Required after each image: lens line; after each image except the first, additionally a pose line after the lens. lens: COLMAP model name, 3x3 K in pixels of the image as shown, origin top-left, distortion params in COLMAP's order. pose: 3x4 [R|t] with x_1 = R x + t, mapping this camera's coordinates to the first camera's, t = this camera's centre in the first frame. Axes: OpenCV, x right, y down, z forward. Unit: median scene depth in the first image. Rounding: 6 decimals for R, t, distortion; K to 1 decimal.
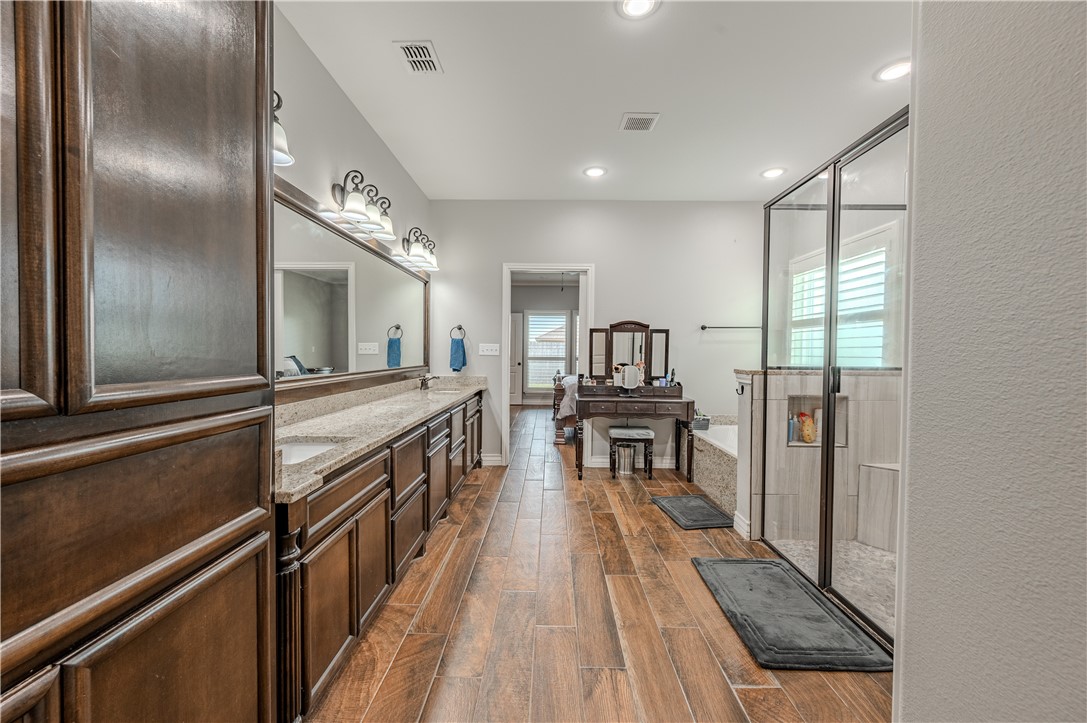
lens RADIAL K [[433.0, 0, 543.1], [0, 433.0, 361.1], [0, 0, 1]] dist [0.002000, -0.000019]
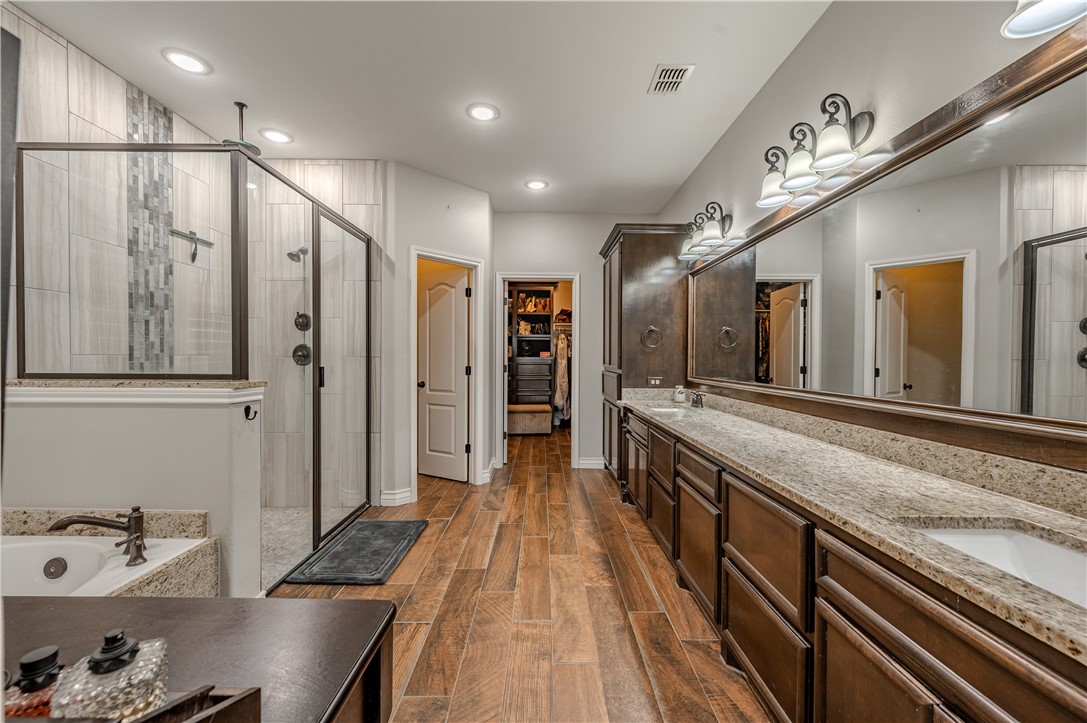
lens RADIAL K [[433.0, 0, 541.3], [0, 433.0, 362.6], [0, 0, 1]] dist [0.002000, -0.000019]
pose [[-0.999768, -0.013051, -0.017156, 0.032109], [-0.013561, 0.999459, 0.029956, -0.040290], [0.016756, 0.030182, -0.999404, 1.941898]]
